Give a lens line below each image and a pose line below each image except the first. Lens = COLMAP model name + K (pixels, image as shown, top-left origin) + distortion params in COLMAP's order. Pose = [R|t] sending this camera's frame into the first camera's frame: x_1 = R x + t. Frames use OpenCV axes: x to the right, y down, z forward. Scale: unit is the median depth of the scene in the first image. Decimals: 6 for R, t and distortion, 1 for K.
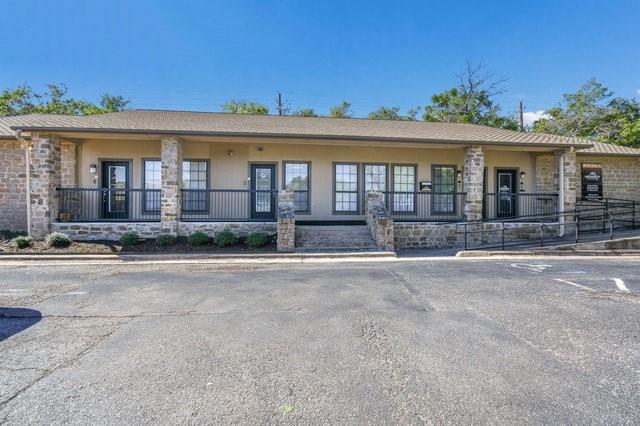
lens RADIAL K [[294.2, 0, 321.0], [0, 294.2, 212.6], [0, 0, 1]] dist [0.017365, -0.001226]
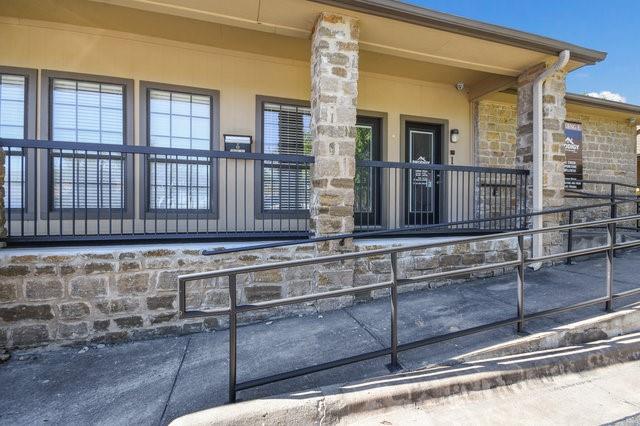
lens RADIAL K [[282.5, 0, 318.3], [0, 282.5, 211.2], [0, 0, 1]] dist [0.003830, -0.000491]
pose [[0.986146, -0.000145, 0.165881, 0.425221], [-0.001924, 0.999922, 0.012311, -0.007013], [-0.165870, -0.012460, 0.986069, 0.642400]]
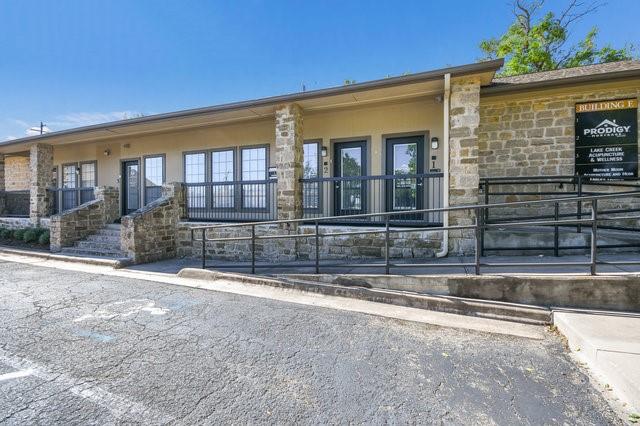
lens RADIAL K [[282.5, 0, 322.3], [0, 282.5, 212.0], [0, 0, 1]] dist [0.003830, -0.000491]
pose [[0.877021, 0.004918, -0.480426, 0.843570], [0.004107, 0.999834, 0.017733, -0.005392], [0.480434, -0.017525, 0.876856, 0.471202]]
